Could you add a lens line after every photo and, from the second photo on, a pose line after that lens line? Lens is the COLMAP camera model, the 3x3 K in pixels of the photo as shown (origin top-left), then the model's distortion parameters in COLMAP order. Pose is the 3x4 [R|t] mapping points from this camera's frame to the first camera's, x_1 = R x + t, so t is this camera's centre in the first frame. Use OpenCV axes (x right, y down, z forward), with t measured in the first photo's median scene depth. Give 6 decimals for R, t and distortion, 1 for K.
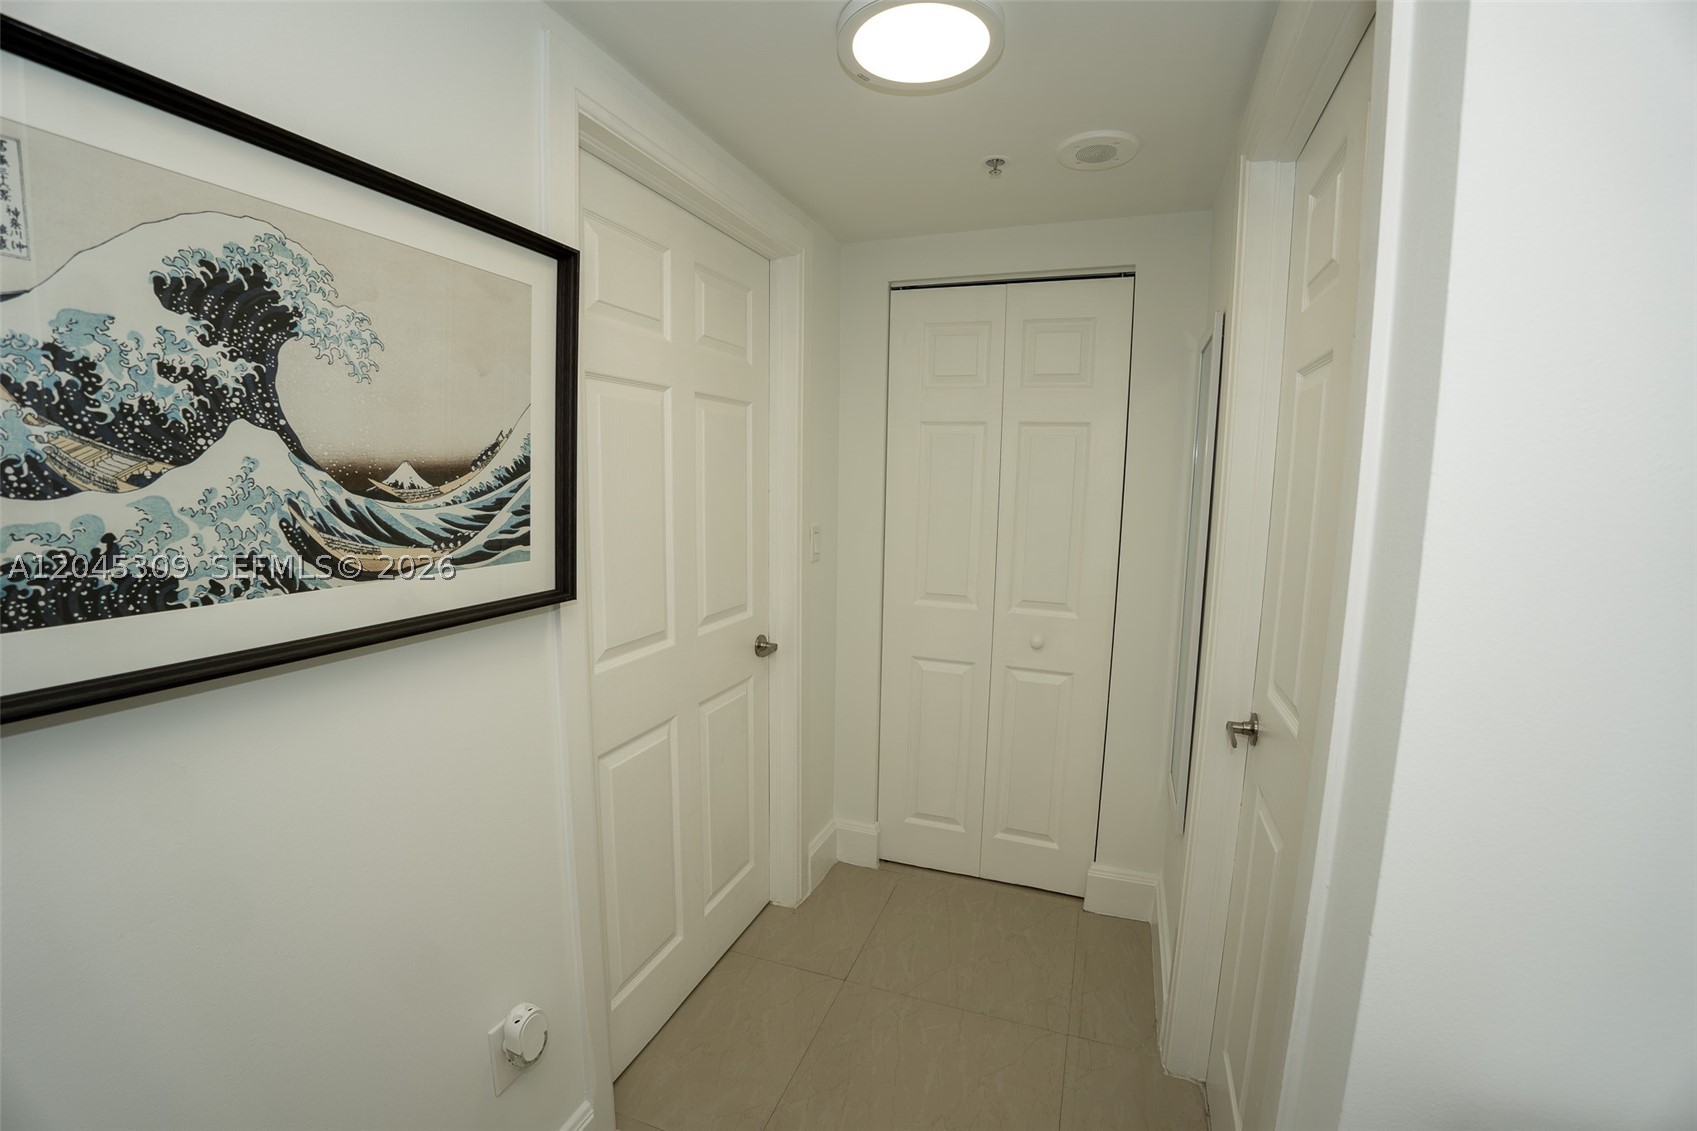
lens RADIAL K [[737.6, 0, 844.0], [0, 737.6, 573.1], [0, 0, 1]] dist [-0.069932, 0.014843]
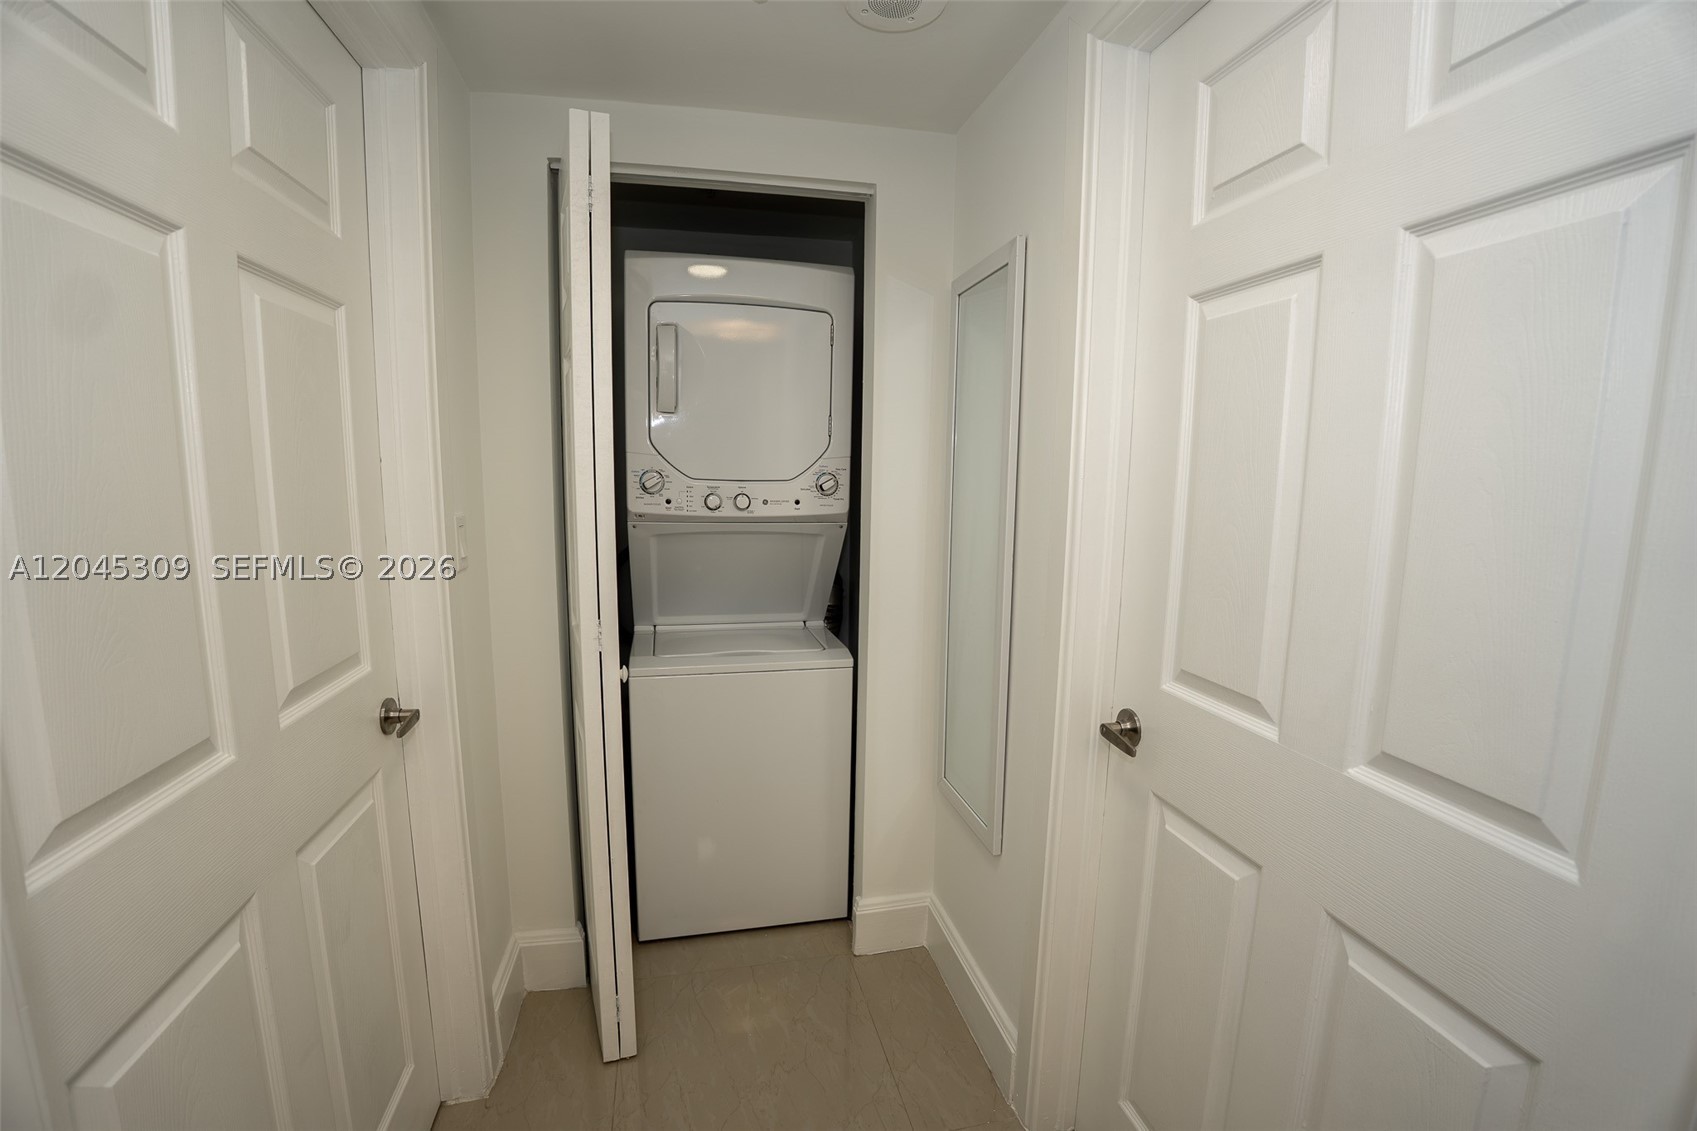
lens RADIAL K [[737.6, 0, 844.0], [0, 737.6, 573.1], [0, 0, 1]] dist [-0.069932, 0.014843]
pose [[0.841031, -0.081119, 0.534870, -0.118205], [0.073064, 0.996668, 0.036271, -0.014801], [-0.536030, 0.008575, 0.844155, 0.347509]]
